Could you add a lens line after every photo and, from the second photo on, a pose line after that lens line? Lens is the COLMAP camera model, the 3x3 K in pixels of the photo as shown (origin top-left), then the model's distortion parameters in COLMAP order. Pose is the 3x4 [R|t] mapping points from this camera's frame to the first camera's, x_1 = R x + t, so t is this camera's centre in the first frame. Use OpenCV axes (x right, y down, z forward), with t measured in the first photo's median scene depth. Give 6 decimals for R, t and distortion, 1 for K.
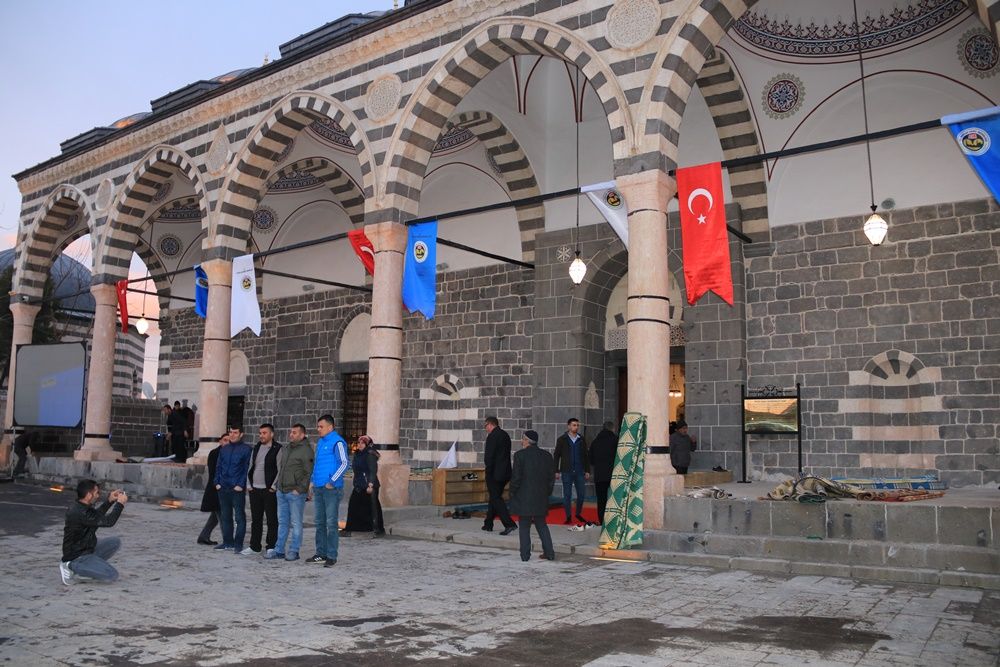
lens RADIAL K [[821.6, 0, 483.4], [0, 821.6, 330.5], [0, 0, 1]] dist [-0.171735, 0.119504]
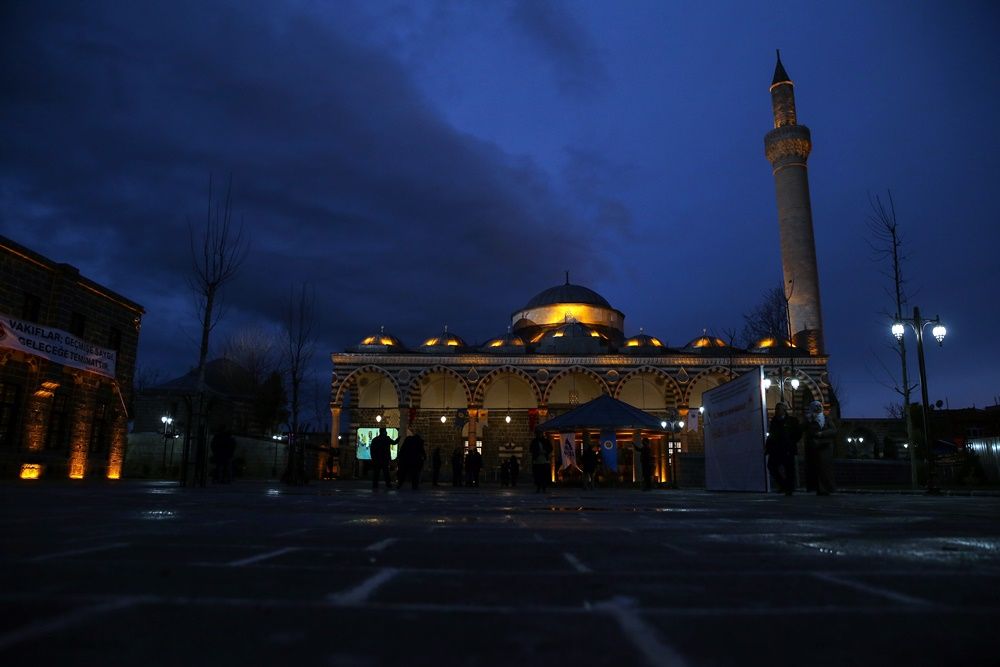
lens RADIAL K [[679.3, 0, 499.9], [0, 679.3, 334.8], [0, 0, 1]] dist [-0.107894, 0.086152]
pose [[0.831201, 0.108108, 0.545360, -1.902613], [-0.074061, 0.993701, -0.084105, -0.172481], [-0.551017, 0.029519, 0.833972, -1.477869]]
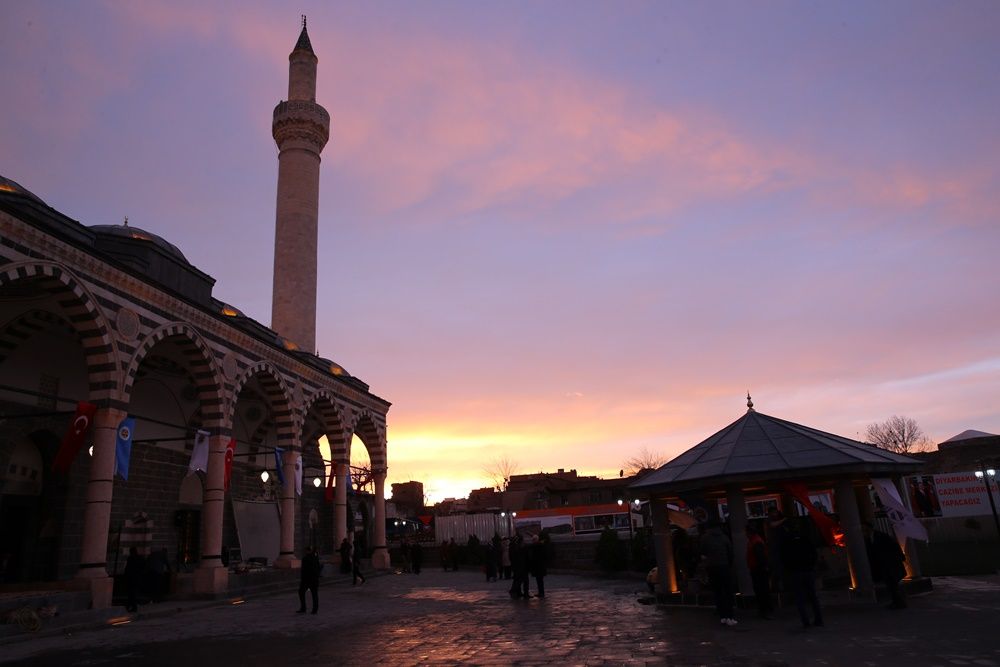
lens RADIAL K [[678.8, 0, 496.2], [0, 678.8, 334.5], [0, 0, 1]] dist [-0.108407, 0.086427]
pose [[-0.424226, 0.265568, 0.865740, -1.320408], [-0.081925, 0.940855, -0.328754, 0.070125], [-0.901843, -0.210392, -0.377379, 0.756311]]
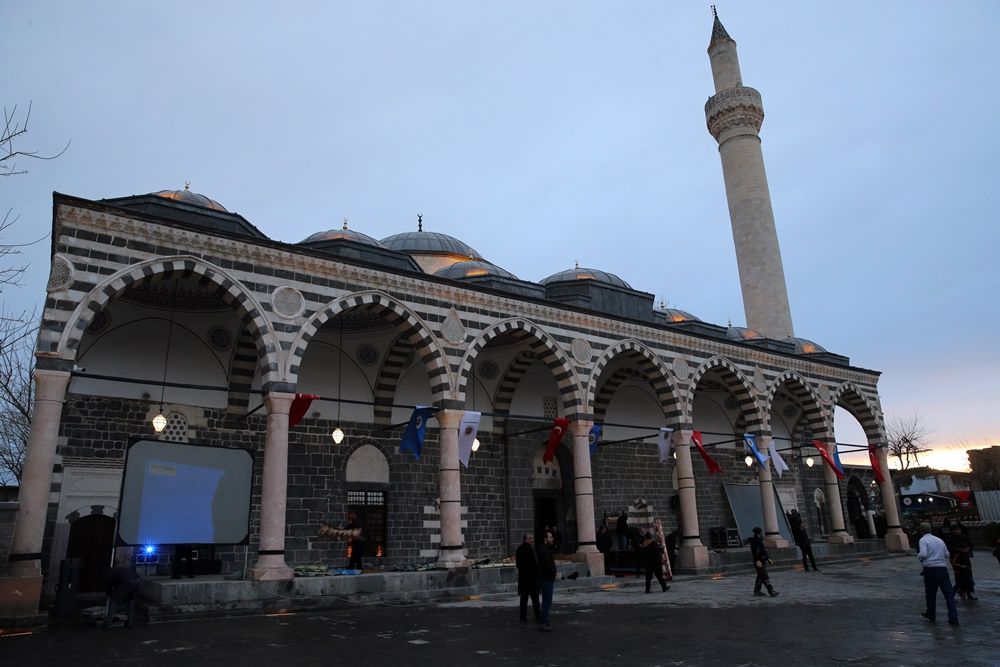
lens RADIAL K [[678.8, 0, 495.5], [0, 678.8, 333.9], [0, 0, 1]] dist [-0.108407, 0.086427]
pose [[0.332207, 0.248321, 0.909931, -1.448652], [-0.098803, 0.968575, -0.228254, 0.043684], [-0.938017, -0.014077, 0.346302, 0.580694]]
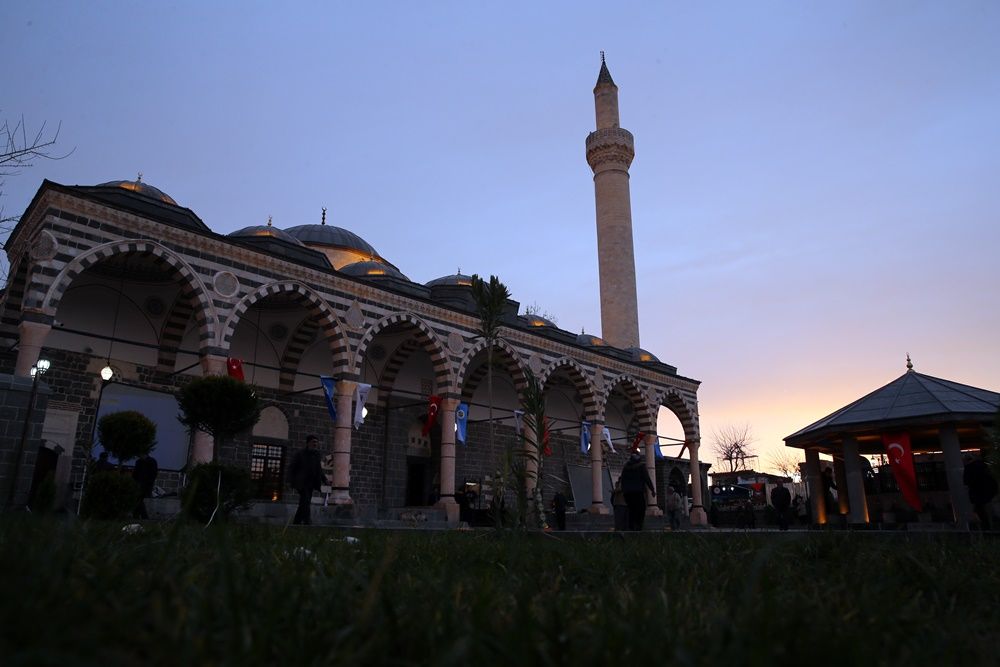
lens RADIAL K [[678.8, 0, 493.7], [0, 678.8, 336.1], [0, 0, 1]] dist [-0.108407, 0.086427]
pose [[0.150096, 0.255450, 0.955100, -1.759030], [-0.142757, 0.961520, -0.234732, 0.117712], [-0.978311, -0.101115, 0.180788, 0.490197]]
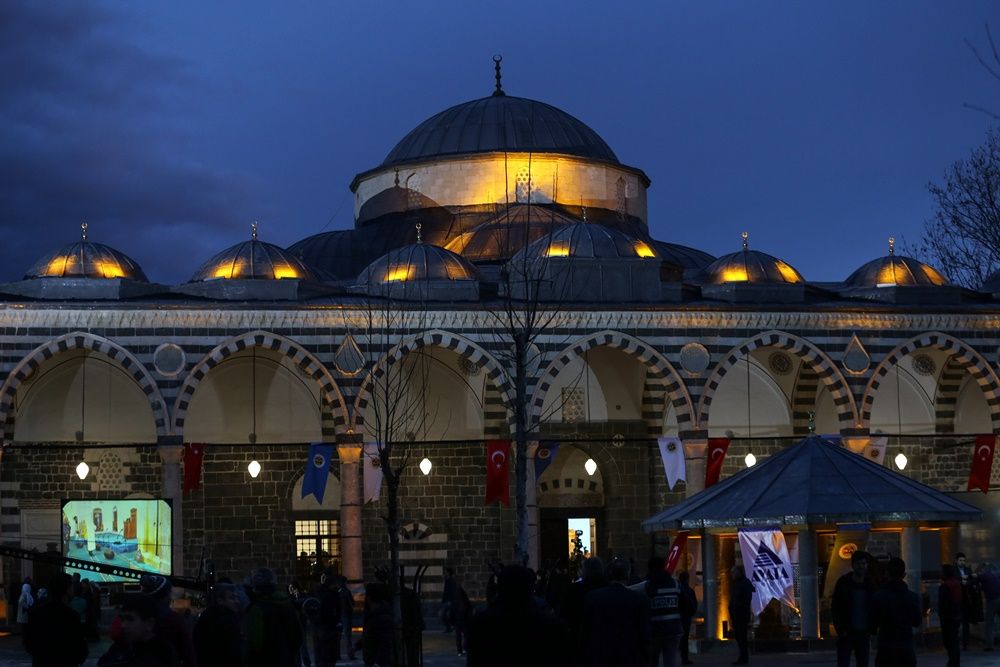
lens RADIAL K [[2021.7, 0, 503.5], [0, 2021.7, 402.9], [0, 0, 1]] dist [-0.309480, 0.000000]
pose [[0.675380, 0.026972, 0.736977, -2.708094], [-0.068698, 0.997287, 0.026457, -0.269602], [-0.734263, -0.068498, 0.675400, -1.440413]]
